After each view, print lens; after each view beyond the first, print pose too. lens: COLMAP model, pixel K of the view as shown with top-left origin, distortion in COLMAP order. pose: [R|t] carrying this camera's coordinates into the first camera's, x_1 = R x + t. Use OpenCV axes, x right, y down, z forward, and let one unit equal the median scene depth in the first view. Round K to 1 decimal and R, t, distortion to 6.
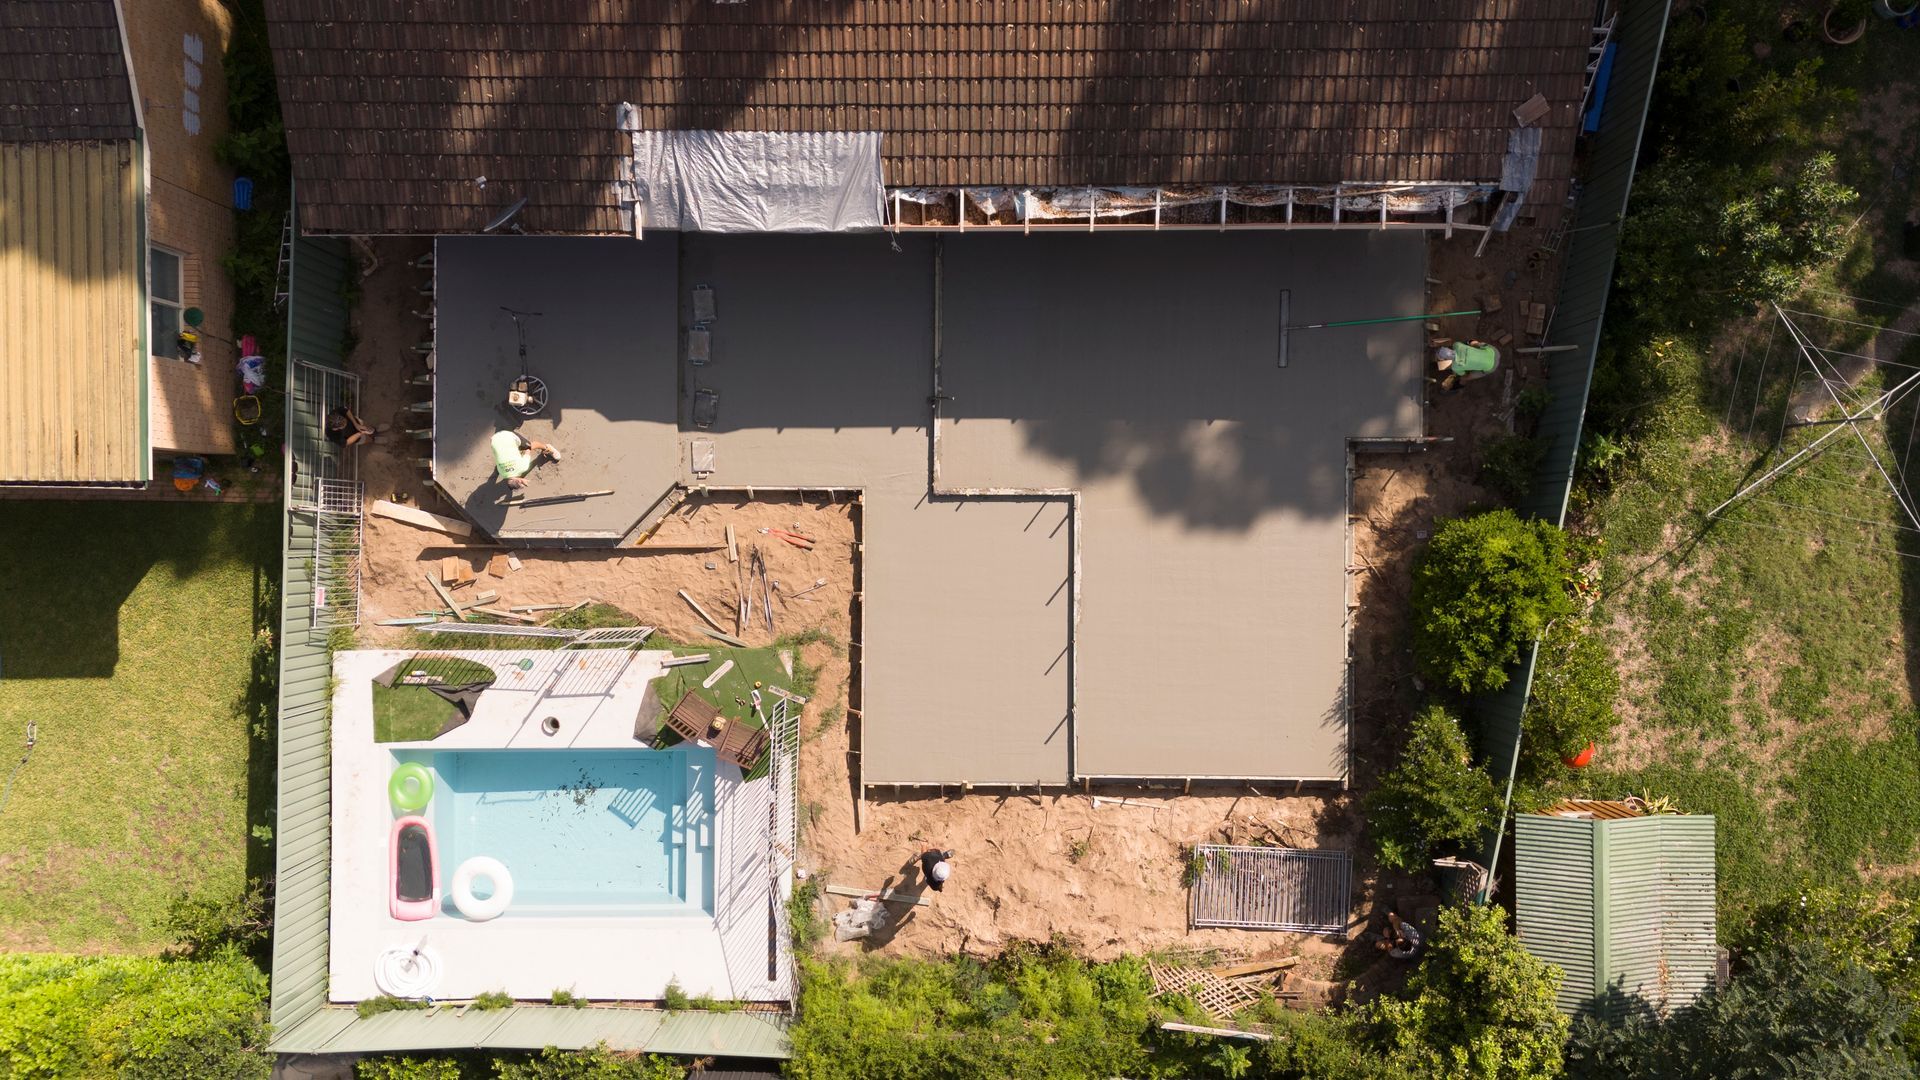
lens RADIAL K [[1412.9, 0, 955.7], [0, 1412.9, 537.8], [0, 0, 1]] dist [0.067033, -0.067300]
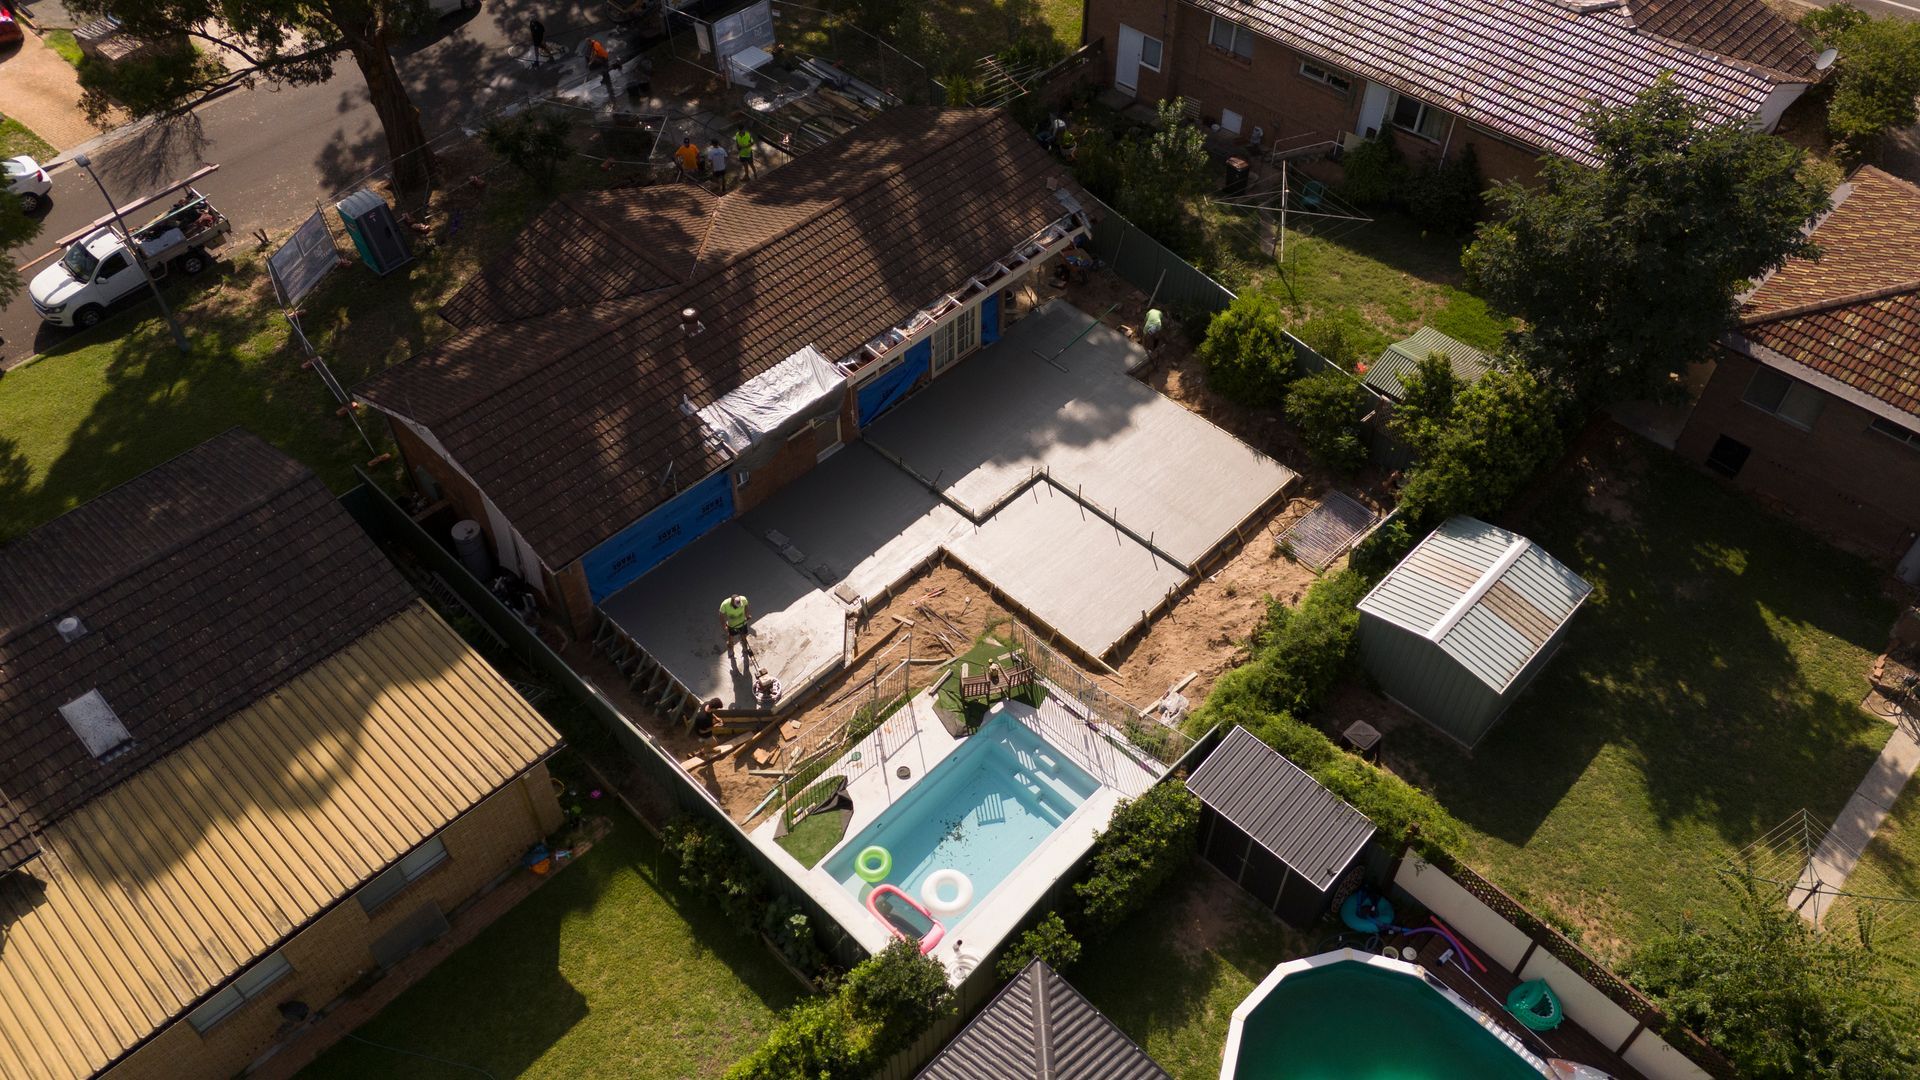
lens RADIAL K [[1412.9, 0, 960.9], [0, 1412.9, 534.9], [0, 0, 1]] dist [0.067033, -0.067300]
pose [[0.693972, -0.516017, 0.502125, -0.791298], [0.719953, 0.505490, -0.475549, 0.677655], [-0.008428, 0.691524, 0.722304, -0.063740]]
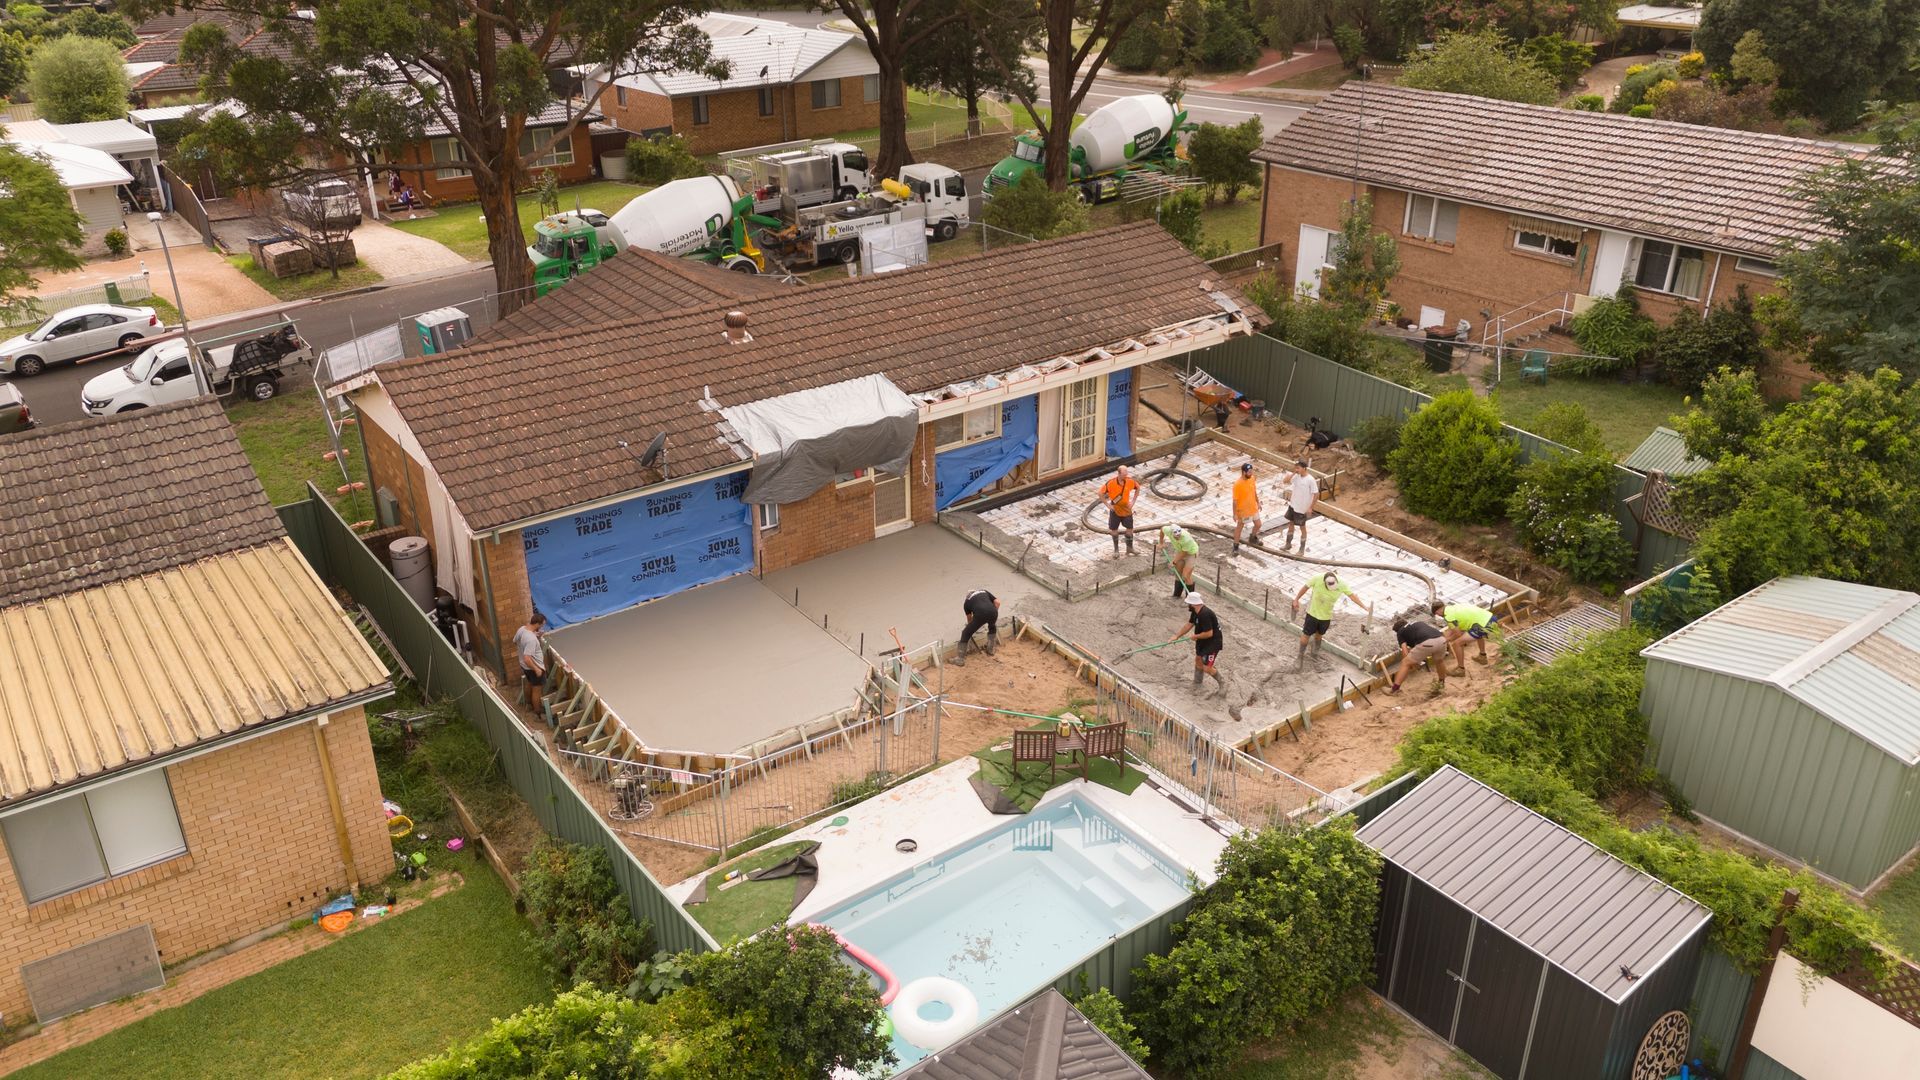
lens RADIAL K [[1412.9, 0, 958.7], [0, 1412.9, 534.1], [0, 0, 1]] dist [0.067033, -0.067300]
pose [[0.800401, -0.247089, 0.546174, -0.675067], [0.599458, 0.334463, -0.727176, 0.696841], [-0.002998, 0.909440, 0.415824, 0.507879]]
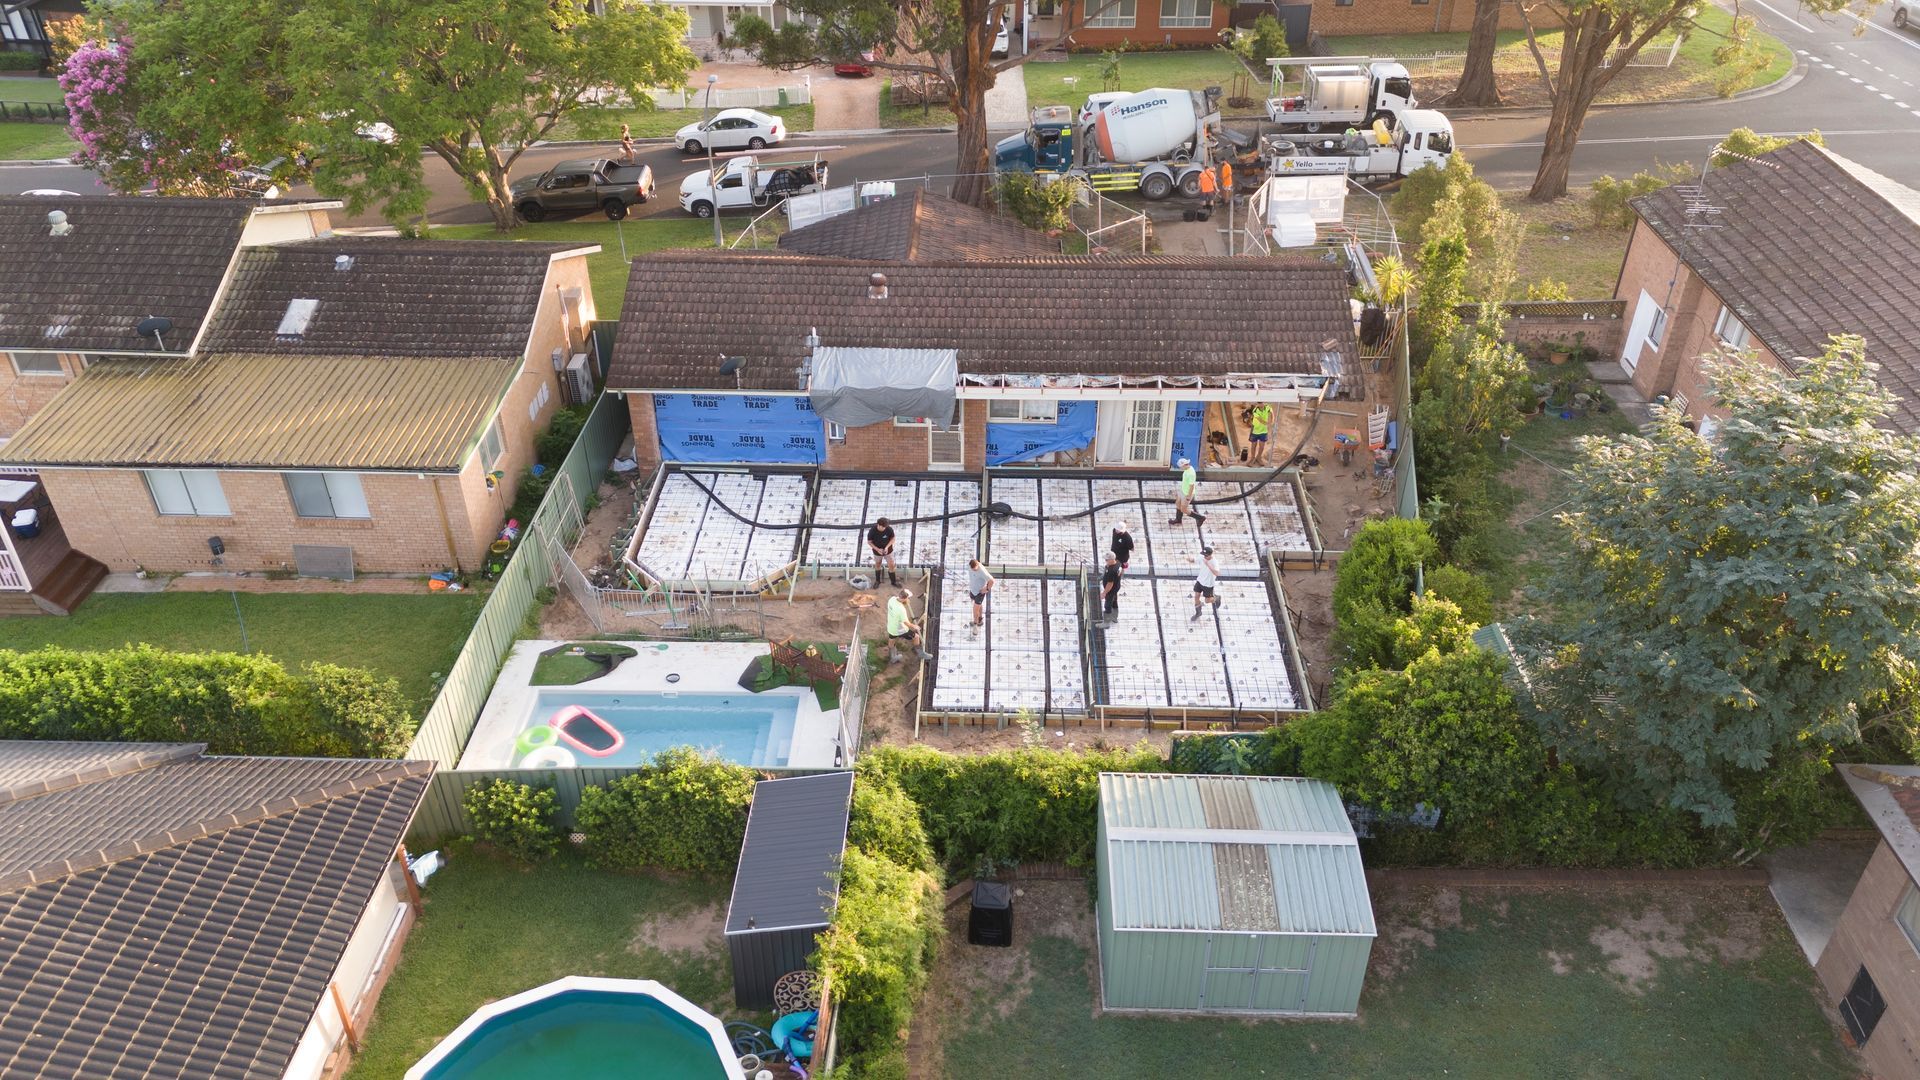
lens RADIAL K [[1412.9, 0, 956.3], [0, 1412.9, 536.1], [0, 0, 1]] dist [0.067033, -0.067300]
pose [[0.999538, 0.026623, -0.014646, -0.019330], [-0.027115, 0.563976, -0.825346, 1.110907], [-0.013713, 0.825362, 0.564438, 0.189253]]
